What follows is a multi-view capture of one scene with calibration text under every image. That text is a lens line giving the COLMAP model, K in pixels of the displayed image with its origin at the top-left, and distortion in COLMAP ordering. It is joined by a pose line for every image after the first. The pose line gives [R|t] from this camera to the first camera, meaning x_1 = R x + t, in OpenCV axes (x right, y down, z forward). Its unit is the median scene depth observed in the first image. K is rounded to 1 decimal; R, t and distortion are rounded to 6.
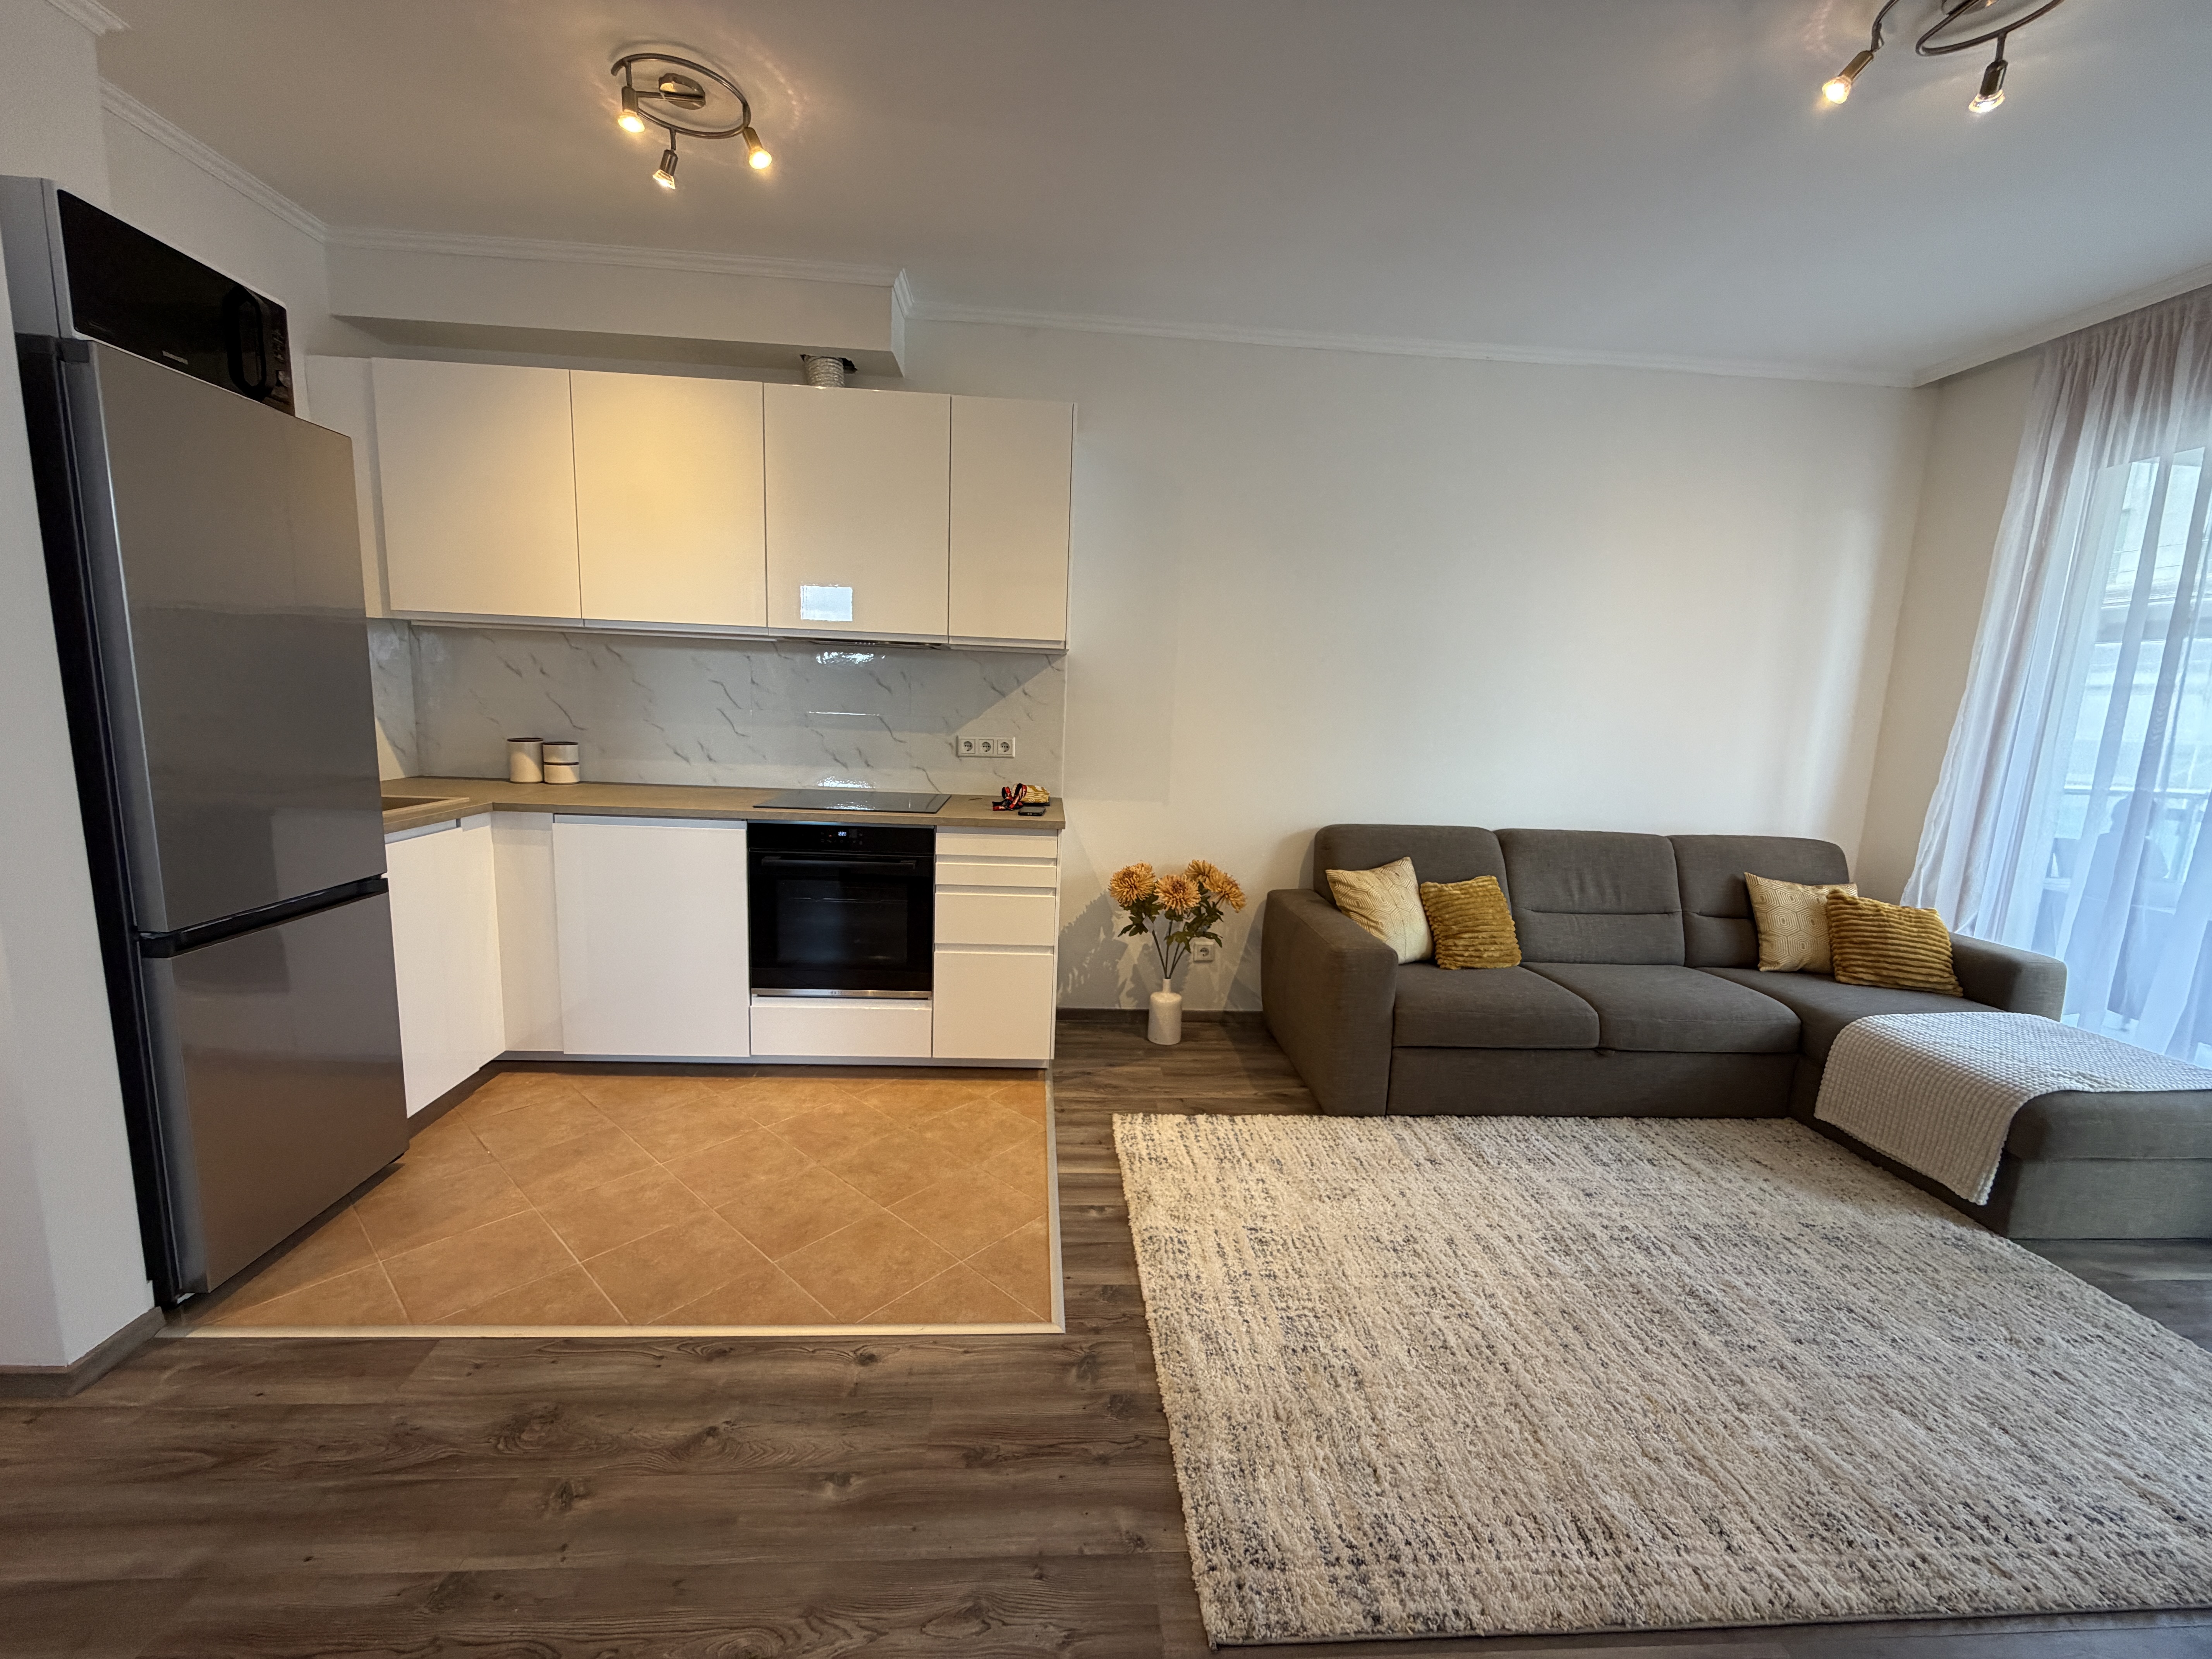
lens RADIAL K [[883.1, 0, 1098.5], [0, 883.1, 832.2], [0, 0, 1]] dist [0.000467, 0.000231]
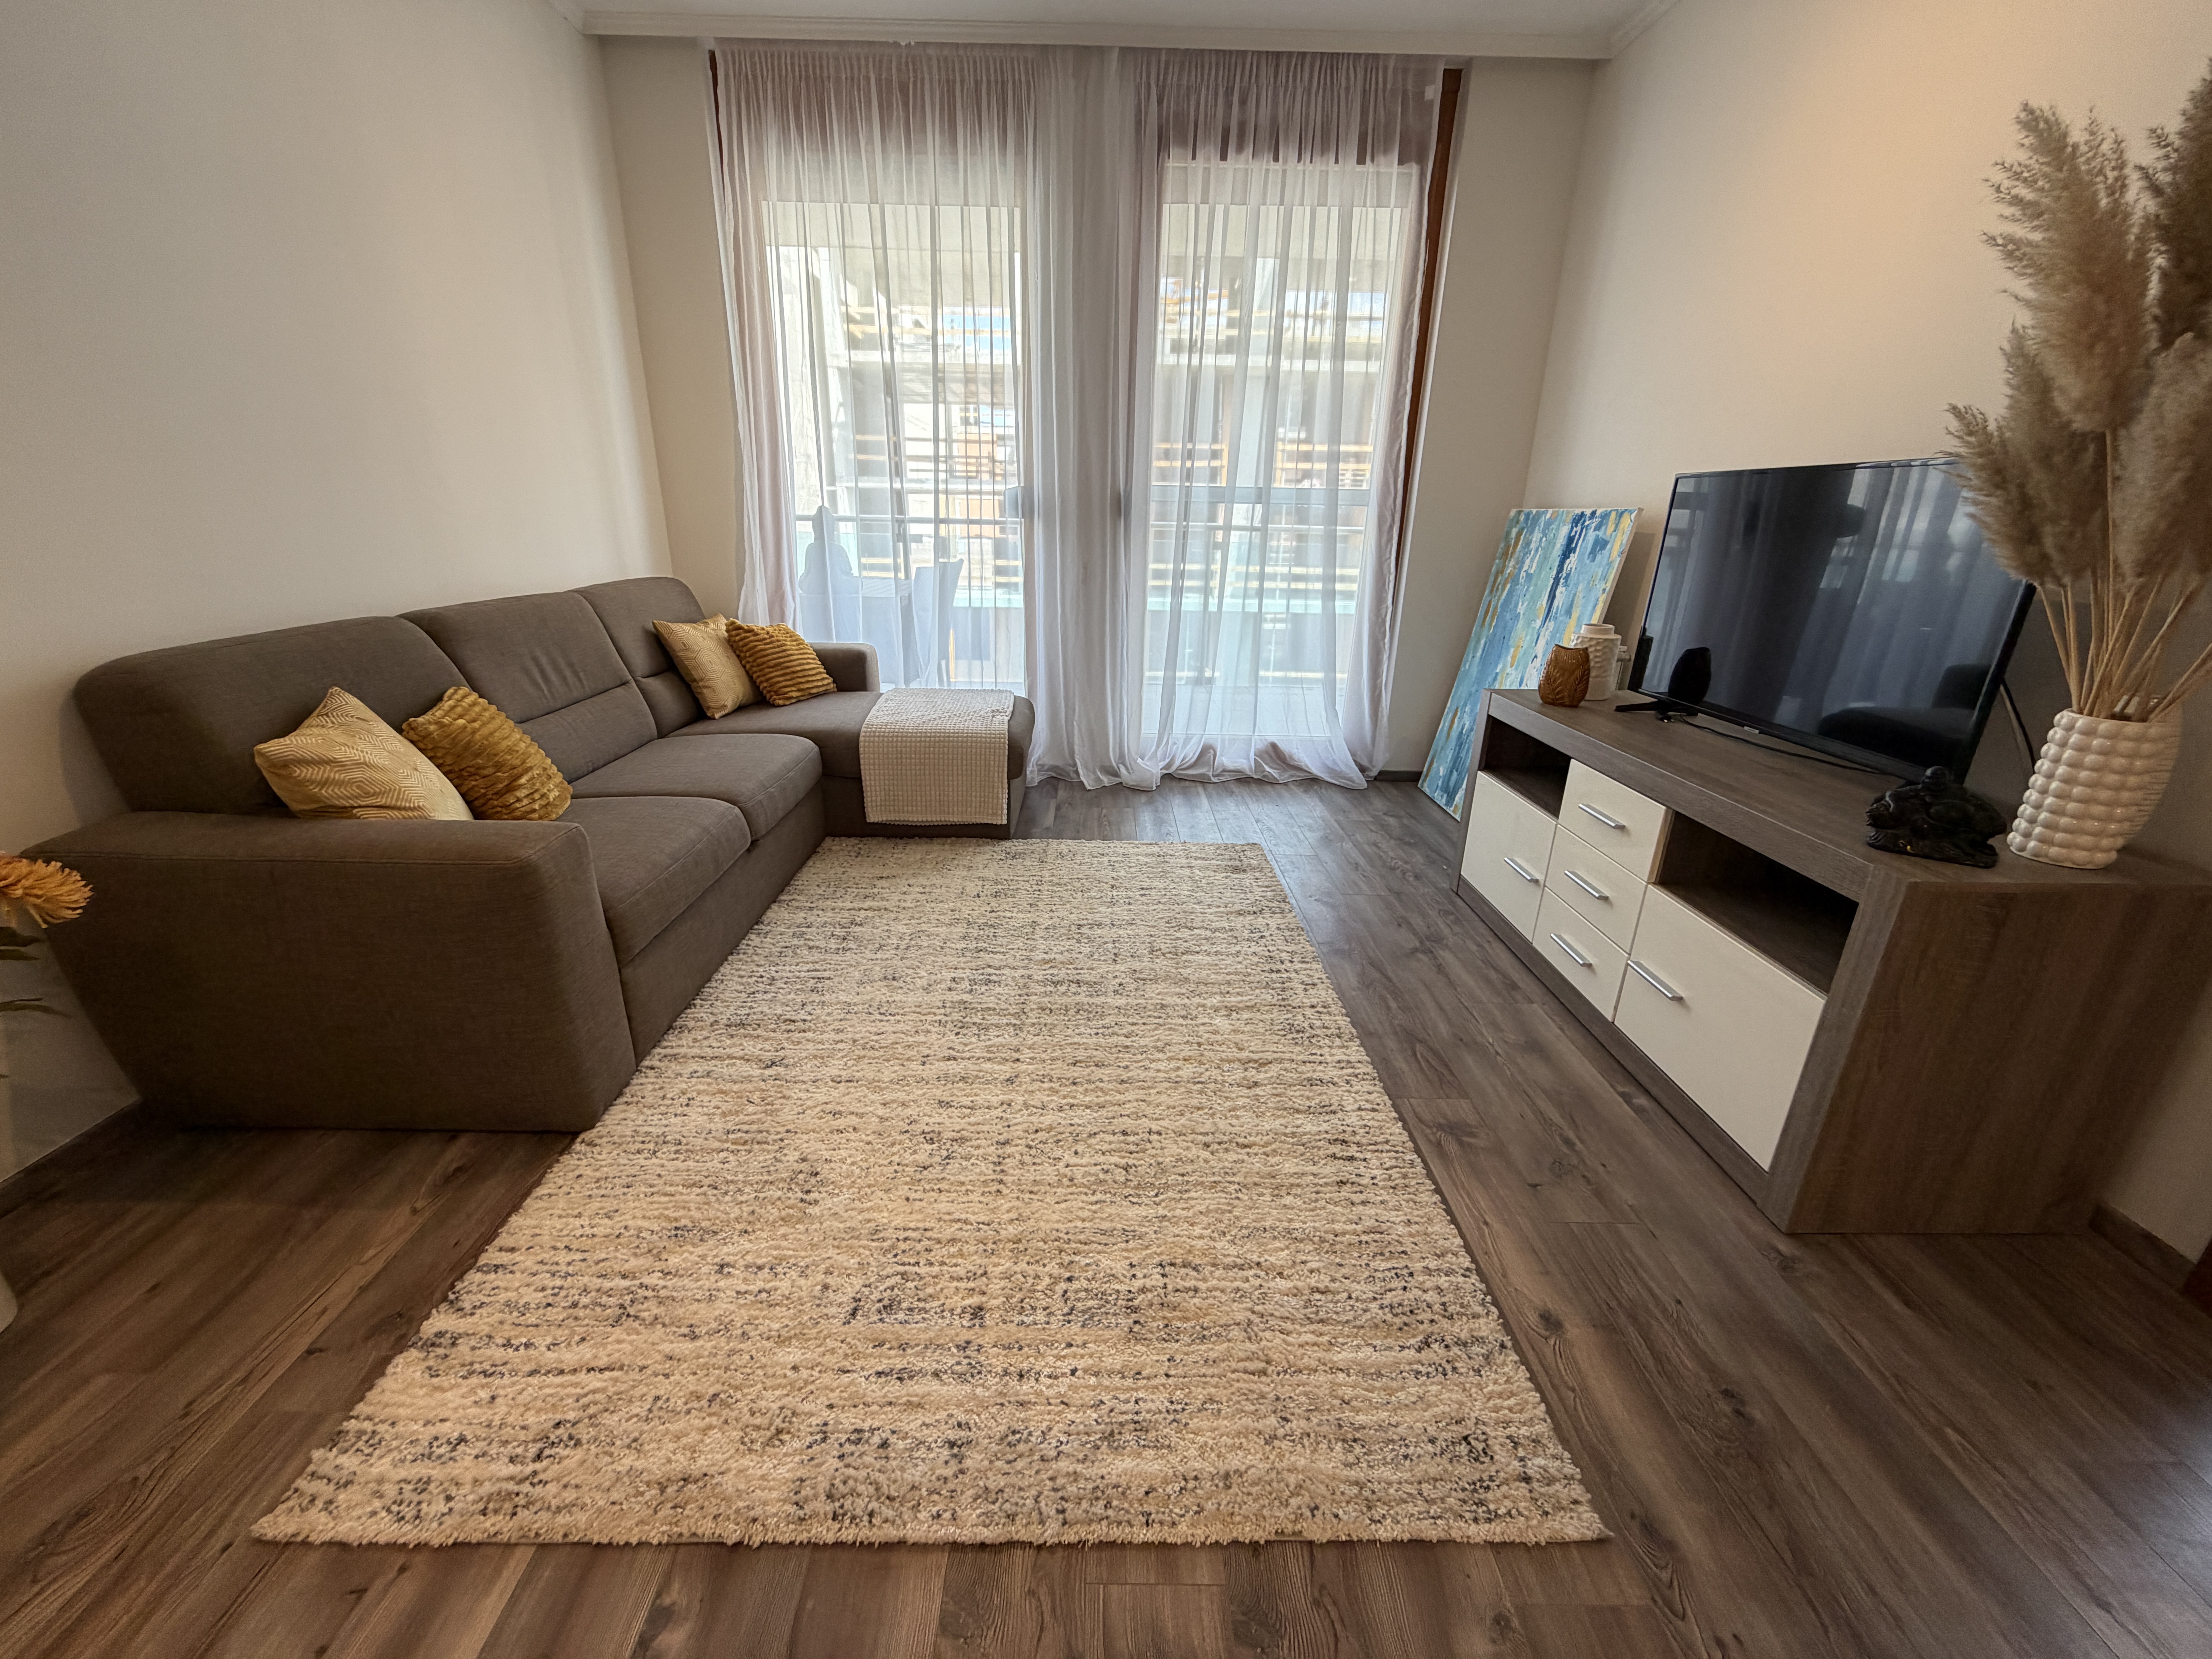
lens RADIAL K [[882.0, 0, 1100.9], [0, 882.0, 831.7], [0, 0, 1]] dist [0.000523, 0.000031]
pose [[0.060862, -0.378207, 0.923718, -0.183117], [0.136230, 0.919921, 0.367676, -0.029933], [-0.988806, 0.103461, 0.107512, 0.570996]]
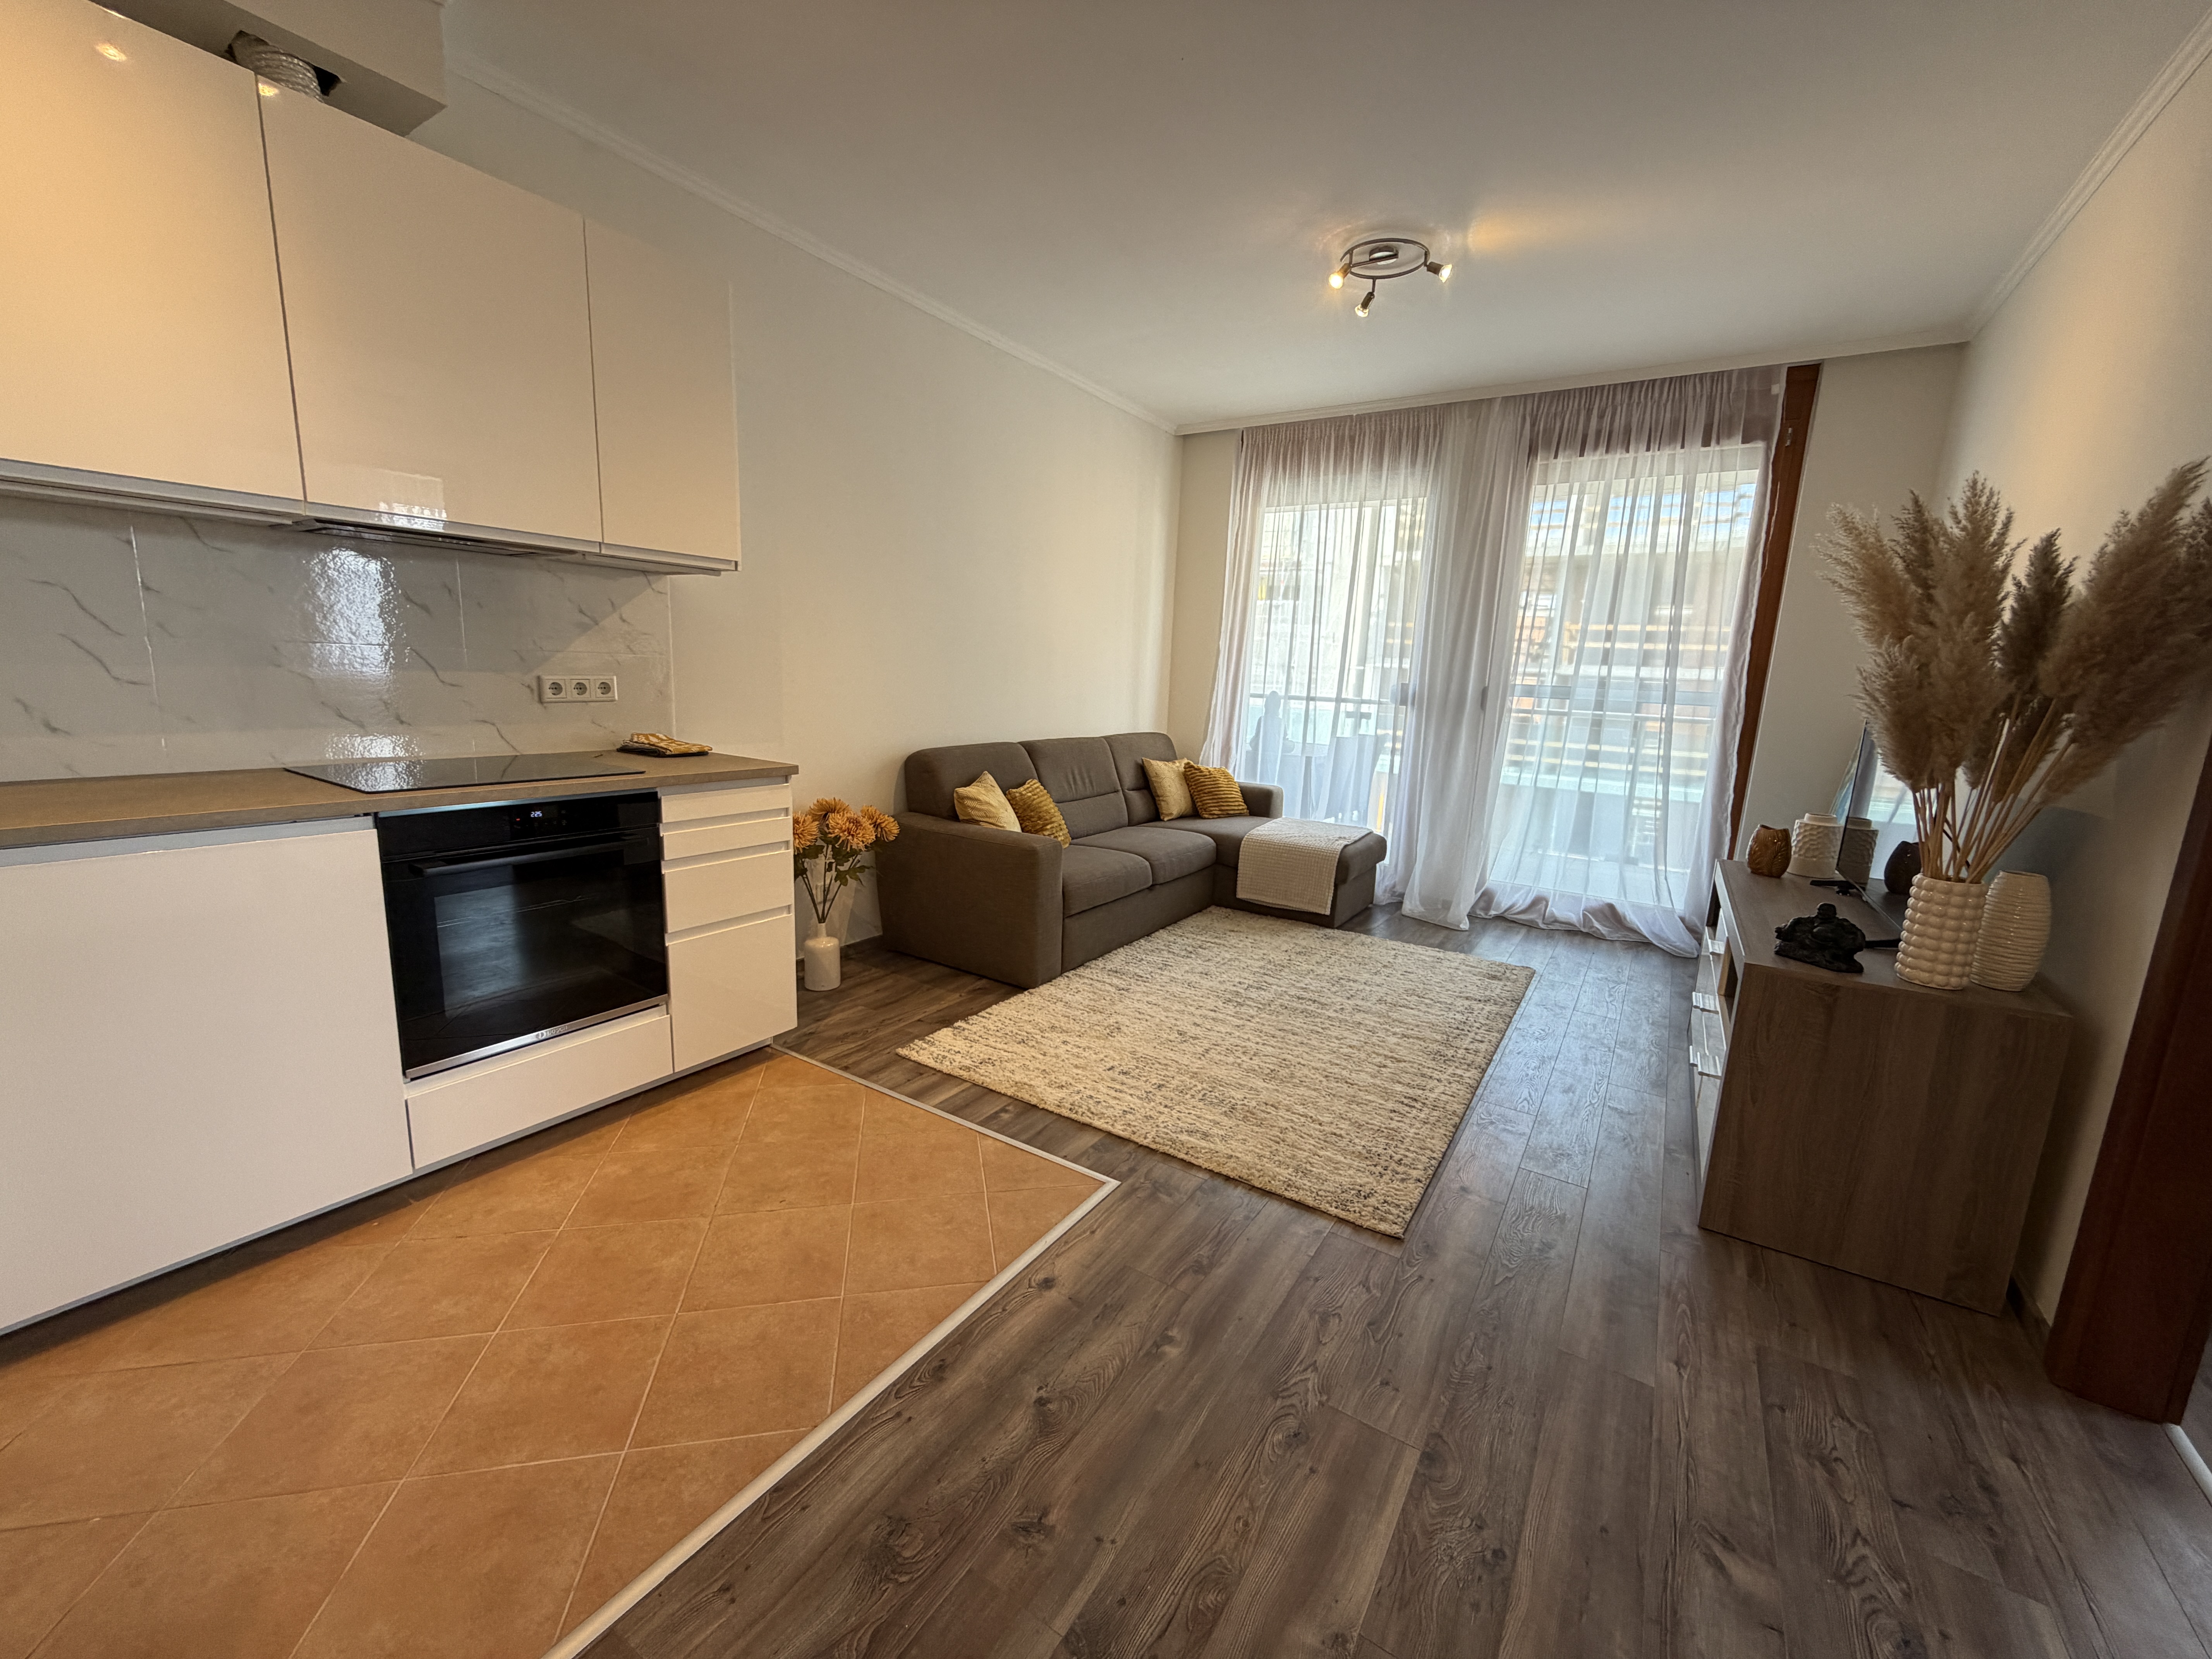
lens RADIAL K [[882.0, 0, 1100.9], [0, 882.0, 831.7], [0, 0, 1]] dist [0.000523, 0.000031]
pose [[0.599471, -0.161180, 0.783999, -0.574488], [0.105133, 0.986884, 0.122502, -0.023414], [-0.793461, 0.008988, 0.608554, 0.197534]]
